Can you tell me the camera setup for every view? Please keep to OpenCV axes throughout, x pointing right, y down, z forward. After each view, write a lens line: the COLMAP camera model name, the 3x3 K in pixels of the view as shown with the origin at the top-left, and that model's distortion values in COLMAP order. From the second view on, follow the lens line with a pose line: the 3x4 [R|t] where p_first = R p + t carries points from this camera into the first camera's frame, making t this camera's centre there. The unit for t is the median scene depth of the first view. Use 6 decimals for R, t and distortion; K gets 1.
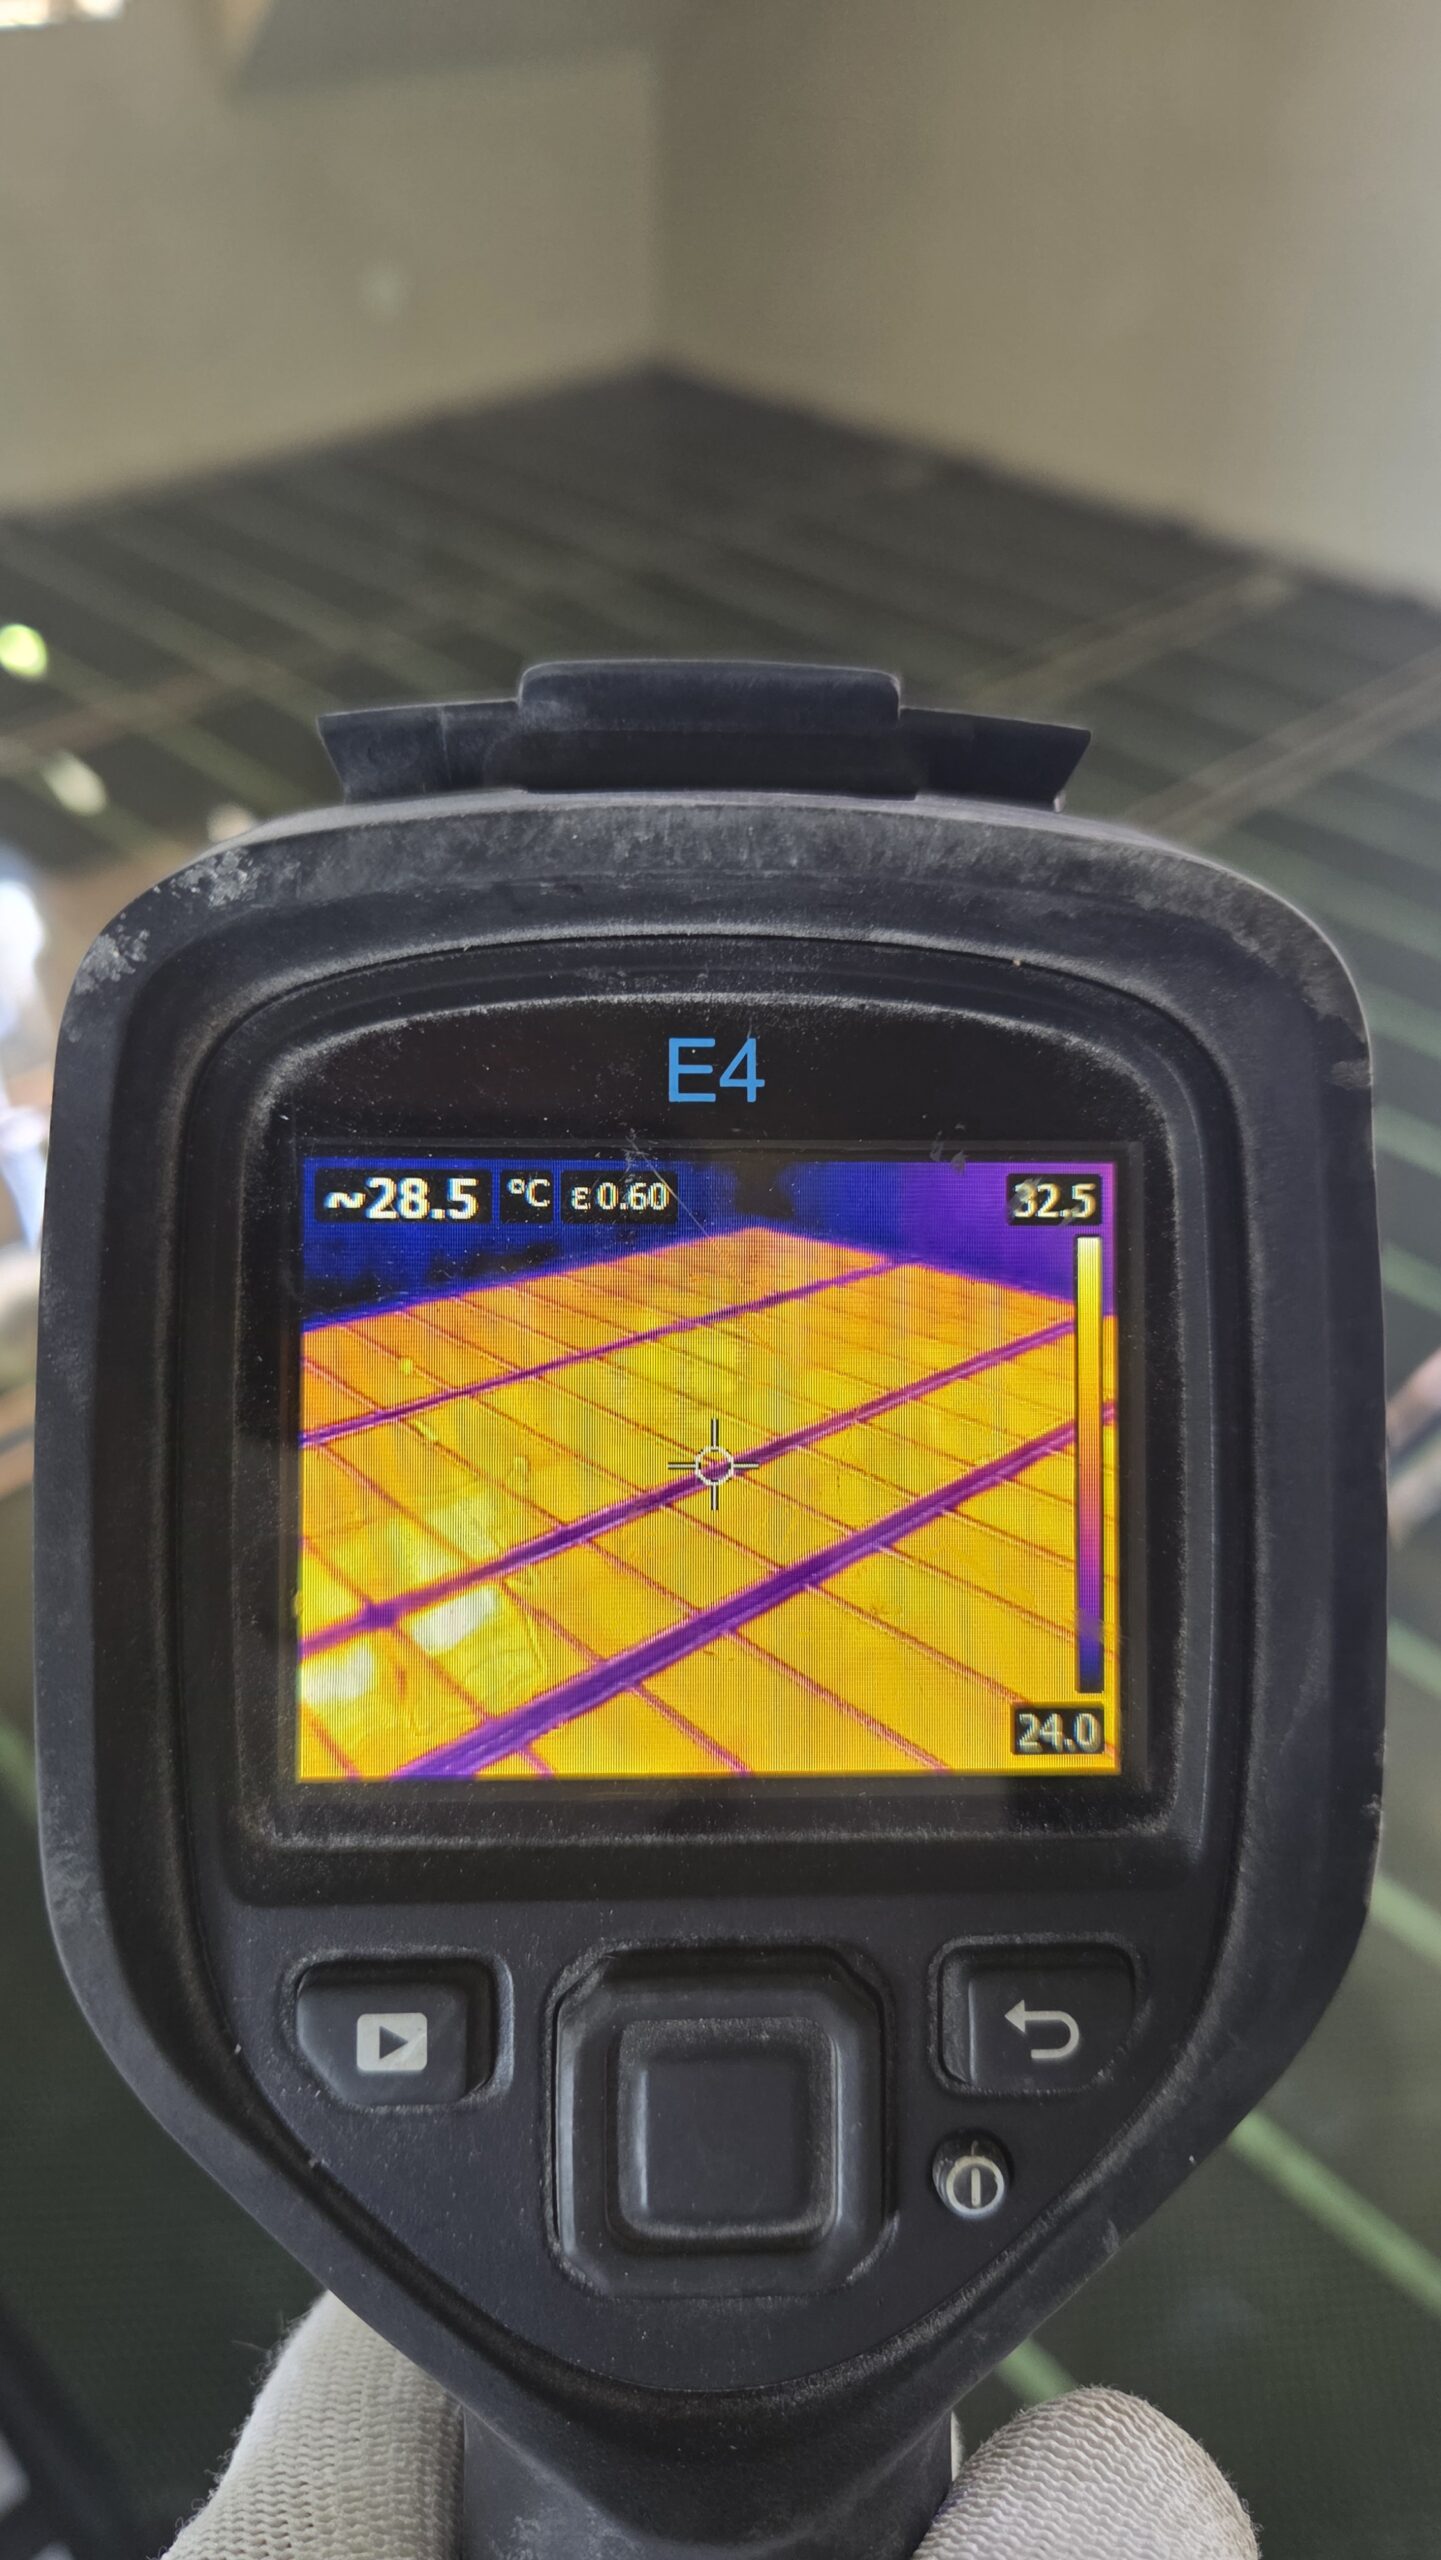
lens RADIAL K [[1863.8, 0, 738.7], [0, 1863.8, 1273.3], [0, 0, 1]] dist [-0.057979, 0.016169]
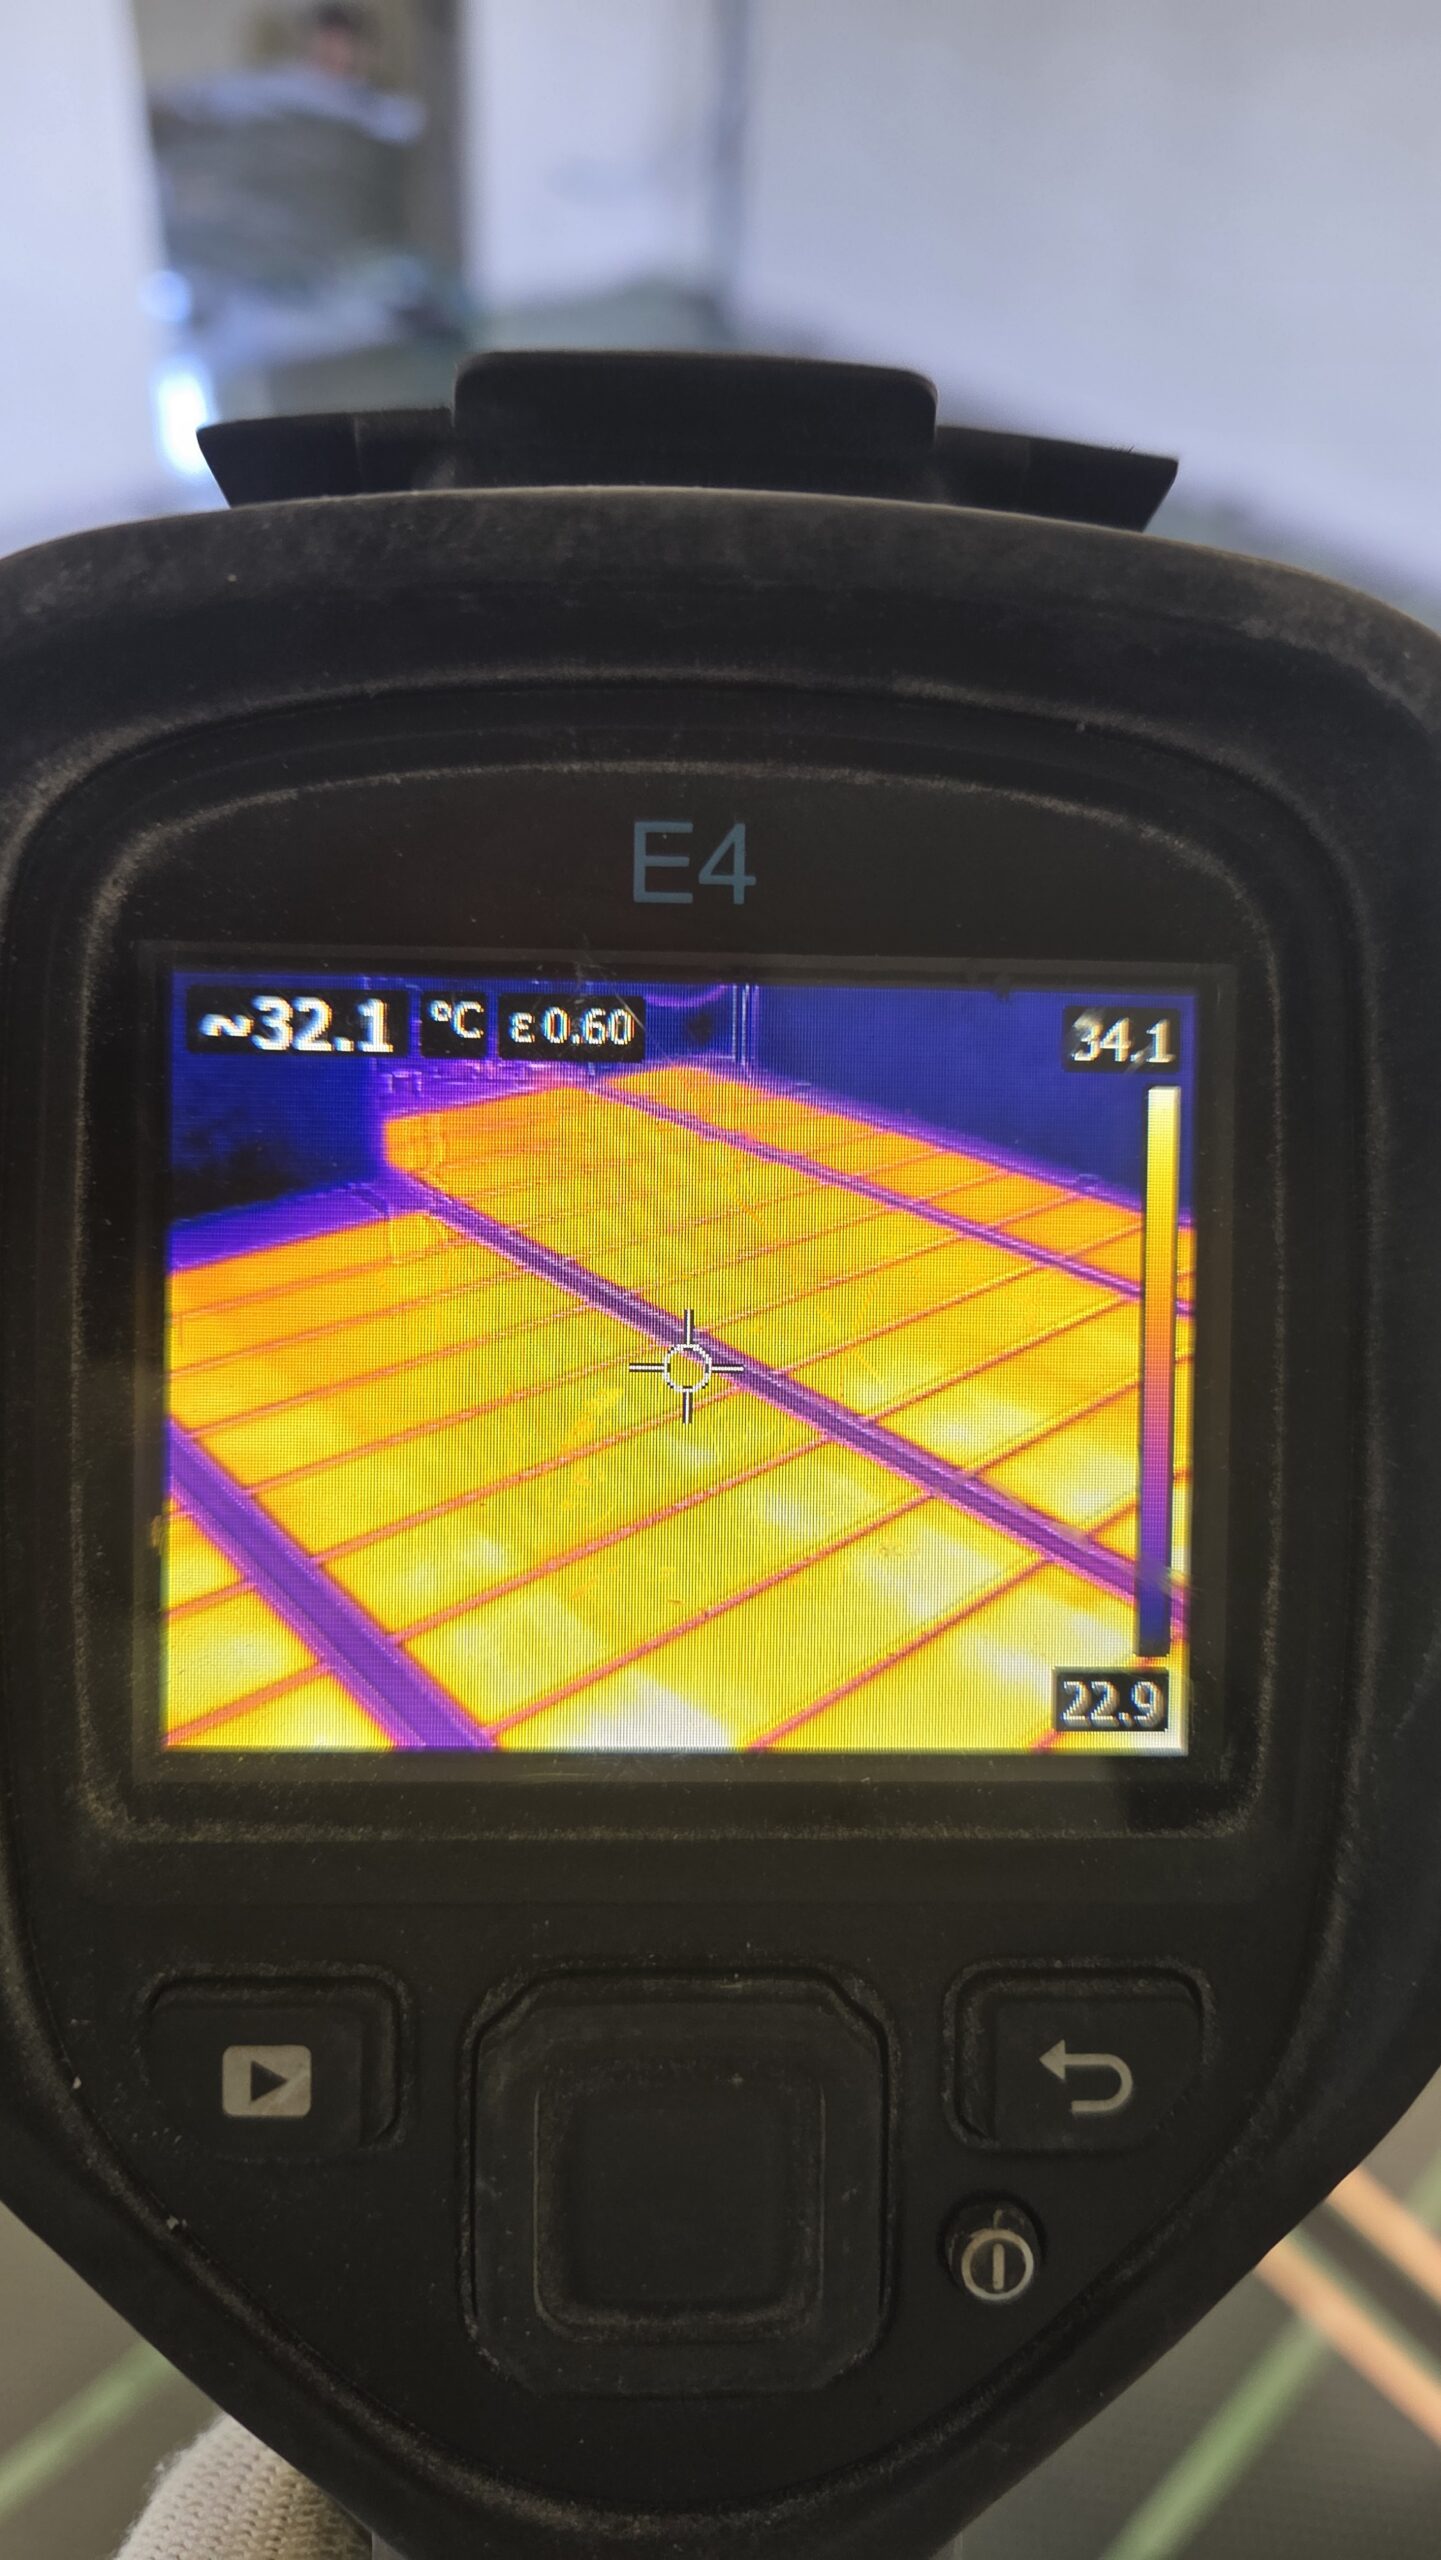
lens RADIAL K [[1863.8, 0, 758.3], [0, 1863.8, 1312.6], [0, 0, 1]] dist [-0.057979, 0.016169]
pose [[0.999890, 0.013666, -0.005693, 0.022480], [-0.013344, 0.998498, 0.053138, 0.038913], [0.006411, -0.053056, 0.998571, 0.214465]]
